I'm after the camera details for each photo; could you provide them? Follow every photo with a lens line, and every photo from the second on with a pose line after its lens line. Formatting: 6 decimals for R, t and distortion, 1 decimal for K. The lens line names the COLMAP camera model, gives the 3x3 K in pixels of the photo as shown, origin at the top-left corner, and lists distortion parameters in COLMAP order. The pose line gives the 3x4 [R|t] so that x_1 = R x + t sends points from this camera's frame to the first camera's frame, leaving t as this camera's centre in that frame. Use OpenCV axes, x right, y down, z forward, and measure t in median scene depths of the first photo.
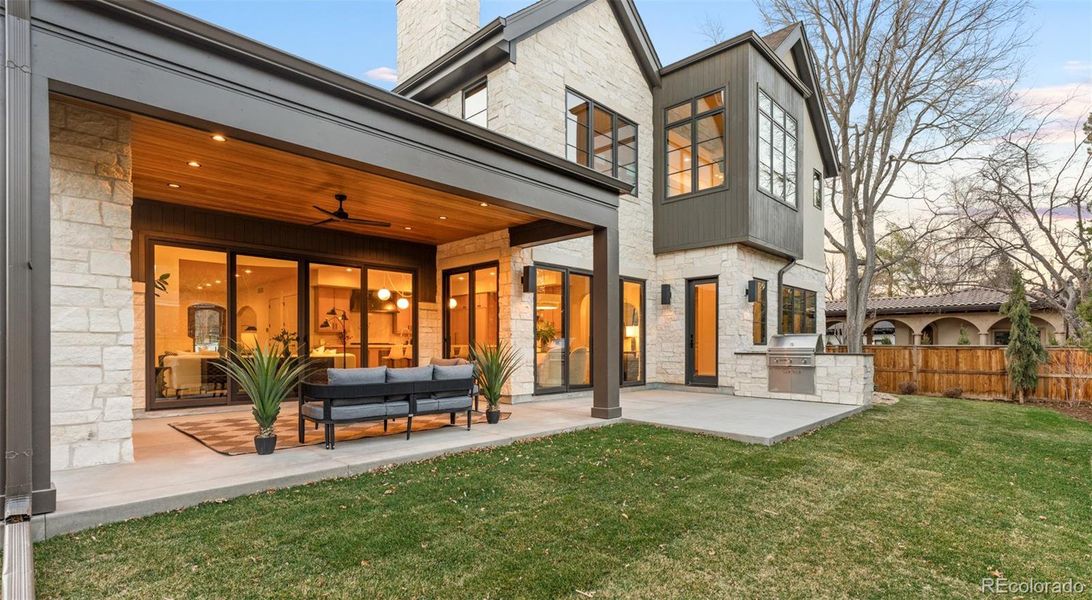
lens RADIAL K [[522.3, 0, 546.1], [0, 522.3, 339.7], [0, 0, 1]] dist [0.000303, 0.000016]
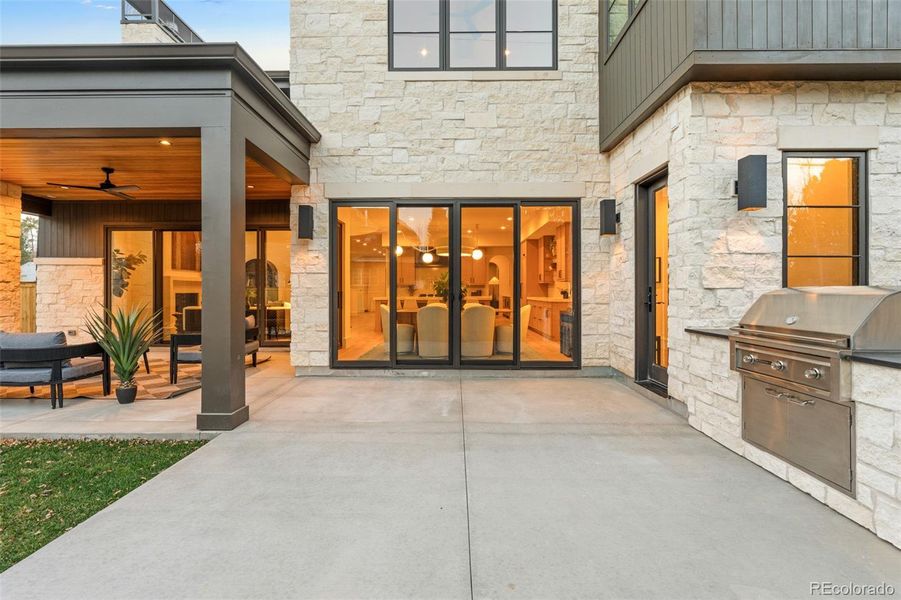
lens RADIAL K [[405.7, 0, 446.8], [0, 405.7, 281.9], [0, 0, 1]] dist [-0.002980, 0.000641]
pose [[0.690785, -0.015457, -0.722895, 0.472600], [0.011253, 0.999880, -0.010627, -0.013585], [0.722972, -0.000794, 0.690877, 0.615740]]
